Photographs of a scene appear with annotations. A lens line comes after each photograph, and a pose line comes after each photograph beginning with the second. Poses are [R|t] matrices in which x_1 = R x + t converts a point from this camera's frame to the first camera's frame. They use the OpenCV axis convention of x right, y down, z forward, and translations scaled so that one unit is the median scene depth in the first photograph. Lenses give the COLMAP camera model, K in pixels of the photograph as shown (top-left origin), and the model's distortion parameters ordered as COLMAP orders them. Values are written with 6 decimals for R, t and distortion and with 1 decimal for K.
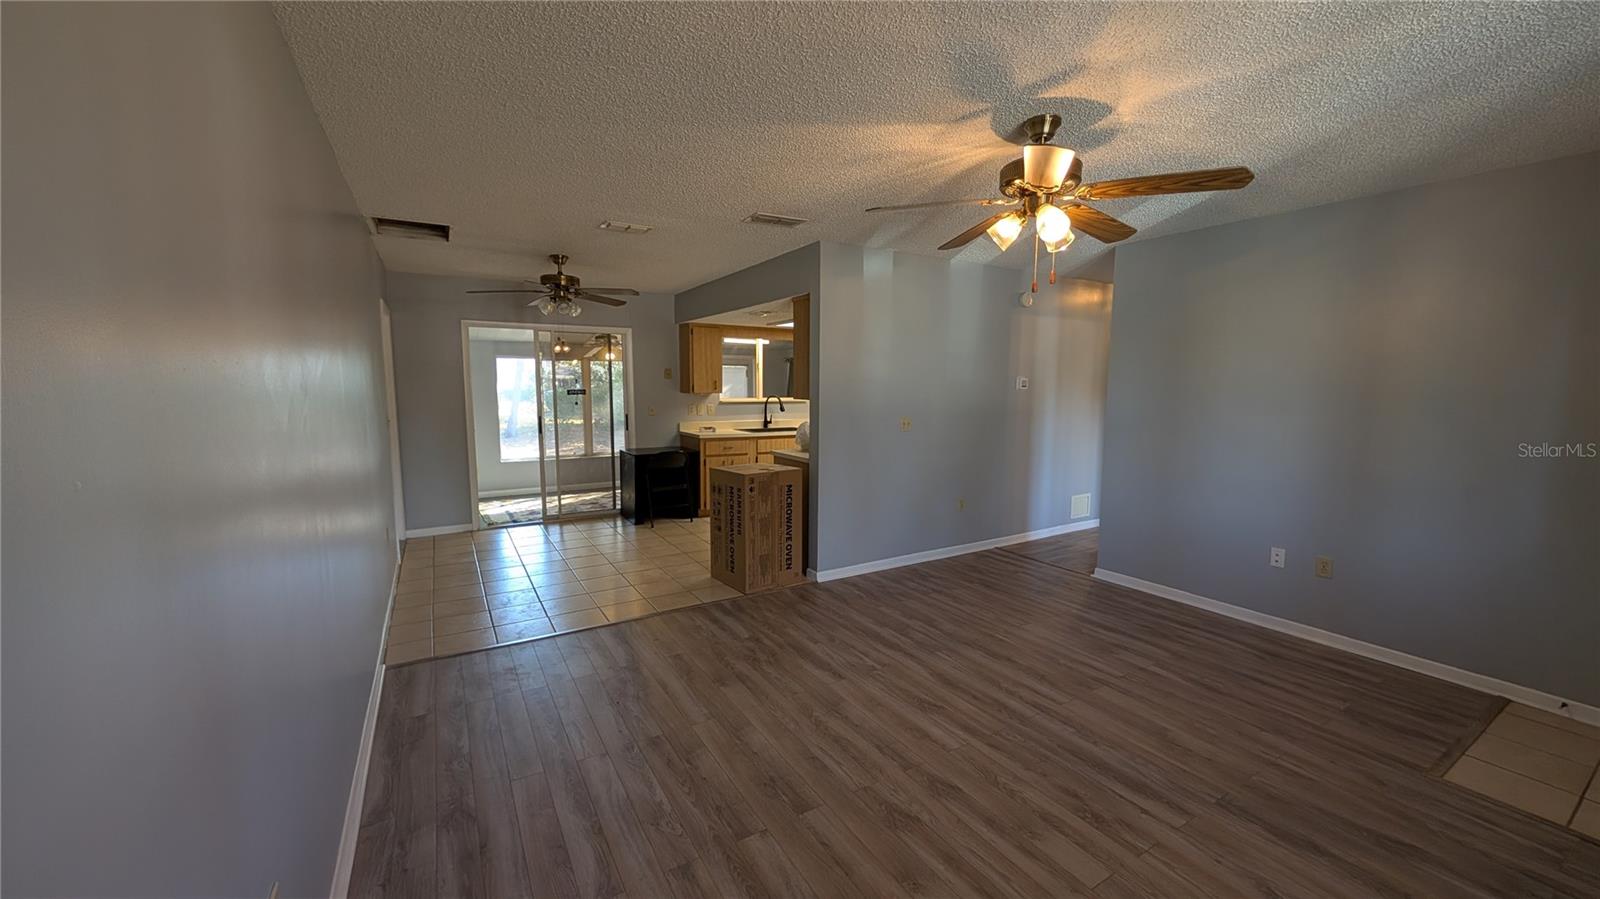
lens RADIAL K [[602.9, 0, 803.8], [0, 602.9, 450.2], [0, 0, 1]] dist [-0.001084, -0.000352]
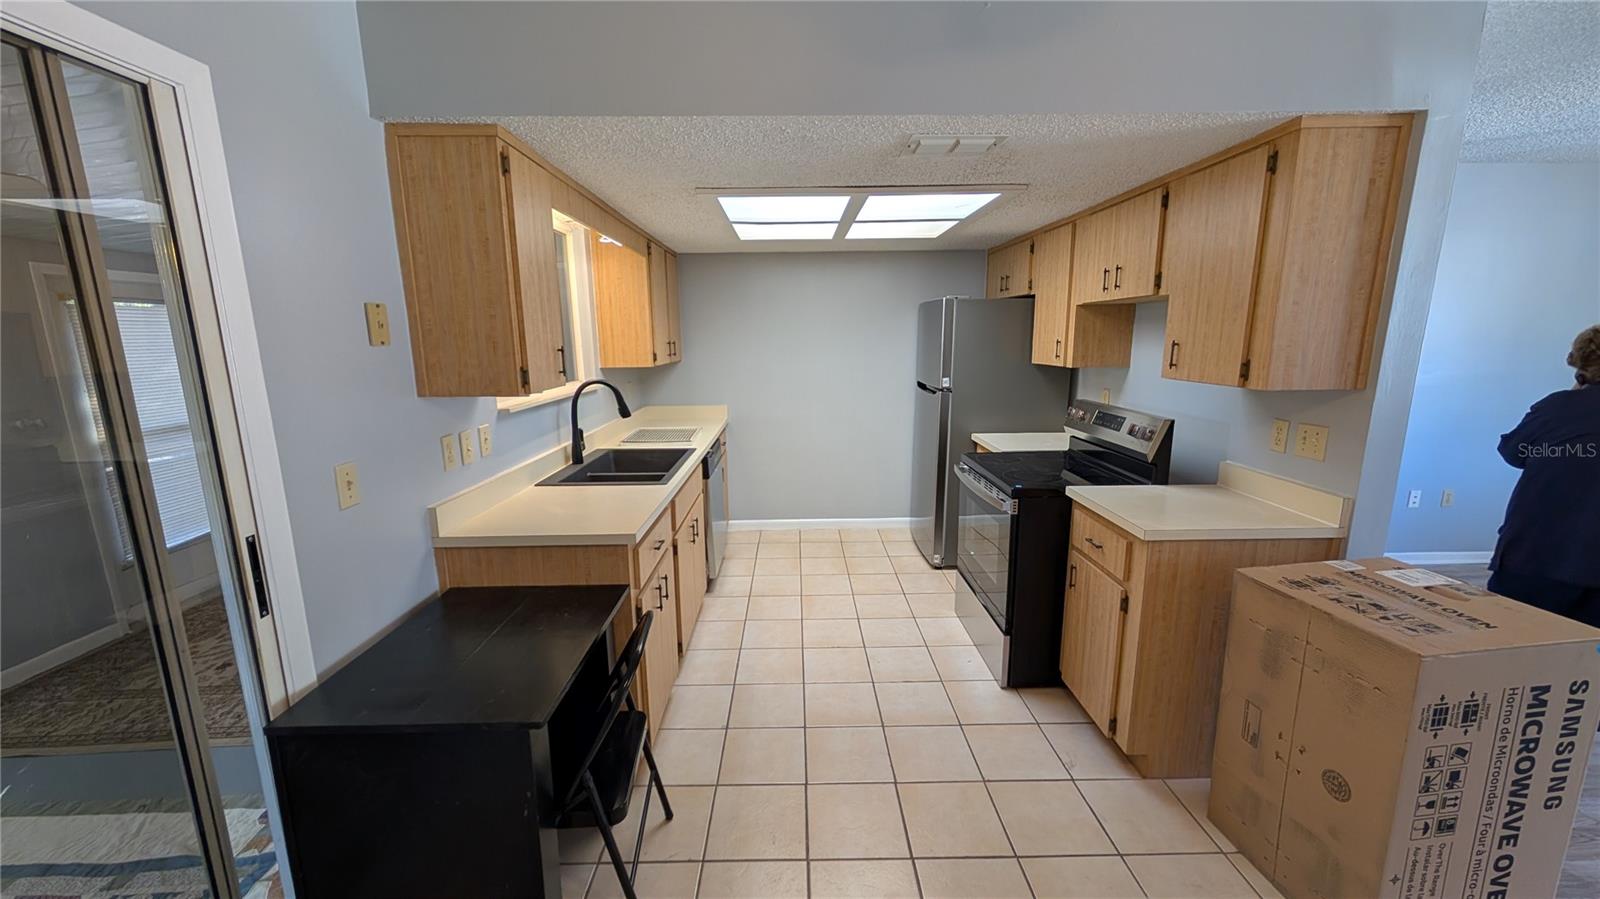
lens RADIAL K [[602.9, 0, 801.3], [0, 602.9, 447.0], [0, 0, 1]] dist [-0.001084, -0.000352]
pose [[0.507110, -0.166428, 0.845660, -0.602824], [0.108756, 0.985693, 0.128770, -0.155760], [-0.854992, 0.026670, 0.517955, 1.254797]]
